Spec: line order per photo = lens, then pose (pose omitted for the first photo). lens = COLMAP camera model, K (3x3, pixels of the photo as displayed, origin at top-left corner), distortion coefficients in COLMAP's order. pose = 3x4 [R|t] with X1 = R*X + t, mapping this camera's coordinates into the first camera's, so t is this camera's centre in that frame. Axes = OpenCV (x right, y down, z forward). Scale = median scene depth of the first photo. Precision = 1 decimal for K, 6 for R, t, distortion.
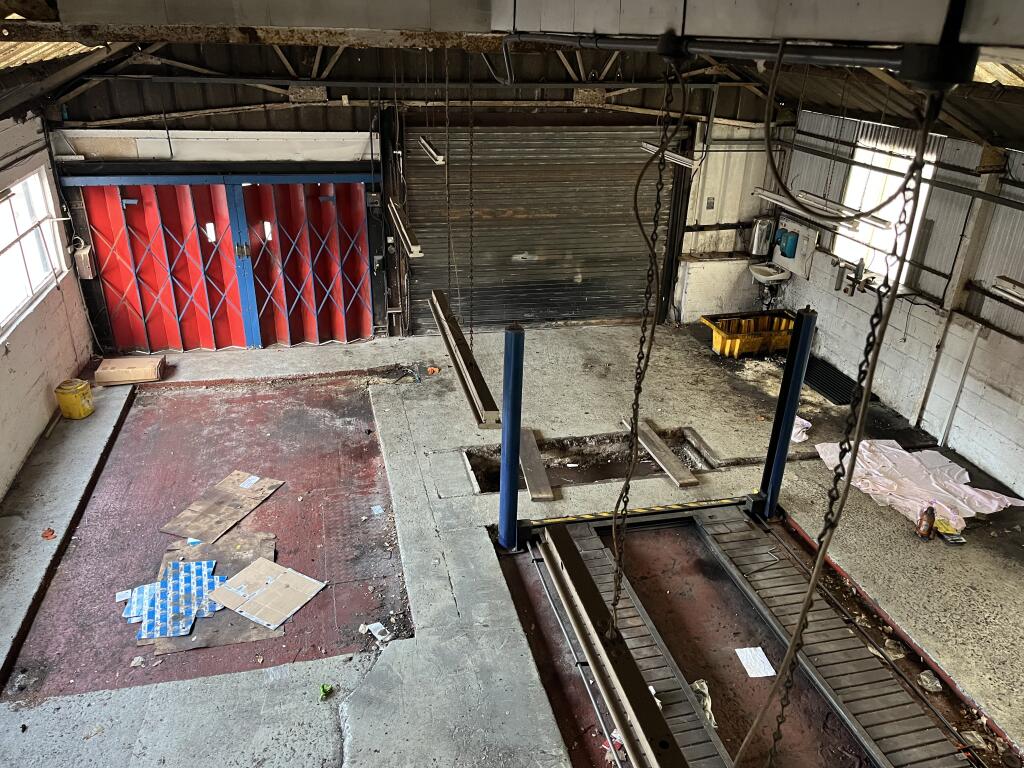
lens RADIAL K [[766.4, 0, 512.0], [0, 766.4, 389.0], [0, 0, 1]] dist [0.083315, -0.102424]
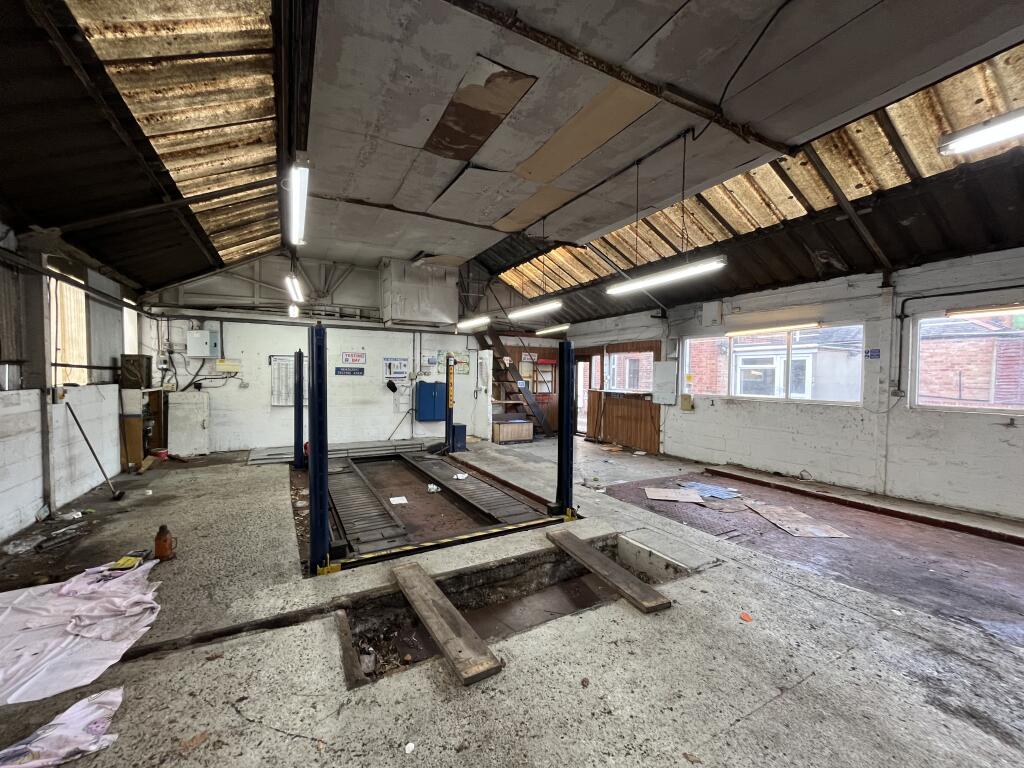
lens RADIAL K [[413.0, 0, 510.9], [0, 413.0, 388.4], [0, 0, 1]] dist [-0.002515, 0.000029]
pose [[-0.963045, -0.030381, -0.267621, 0.298106], [-0.149133, 0.887551, 0.435903, -0.309182], [0.224284, 0.459706, -0.859283, 1.613246]]
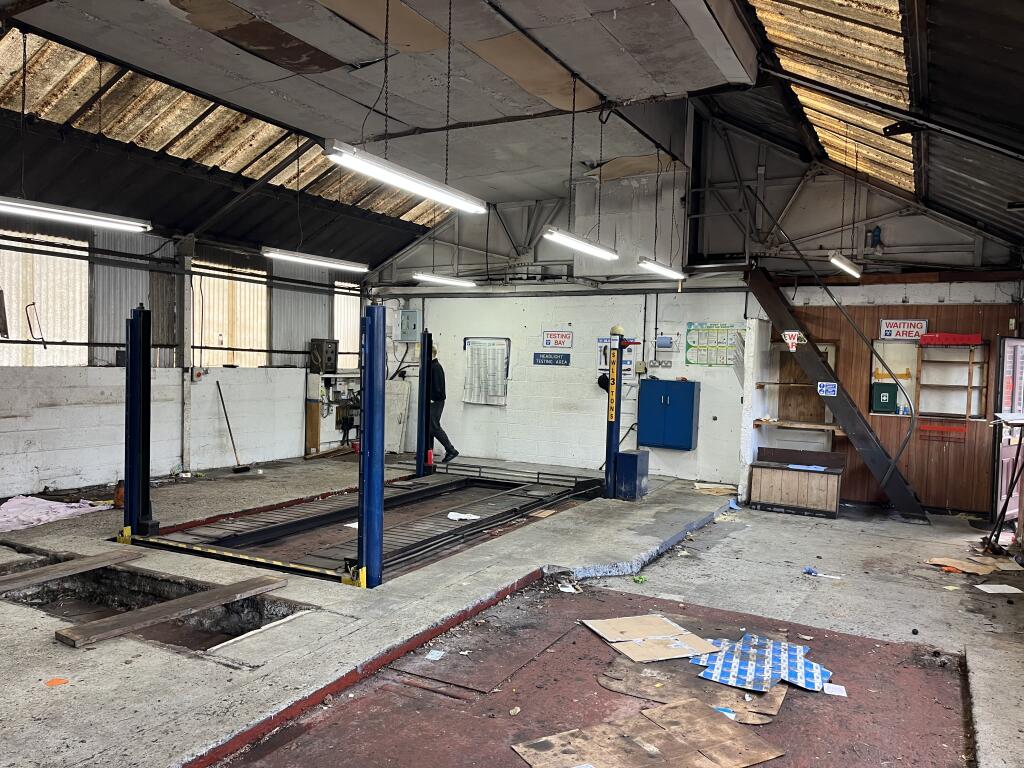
lens RADIAL K [[766.4, 0, 512.0], [0, 766.4, 389.0], [0, 0, 1]] dist [0.083315, -0.102424]
pose [[-0.750960, -0.074680, 0.656112, -0.704449], [0.239567, 0.895082, 0.376079, -0.286244], [-0.615360, 0.439603, -0.654280, 1.483157]]
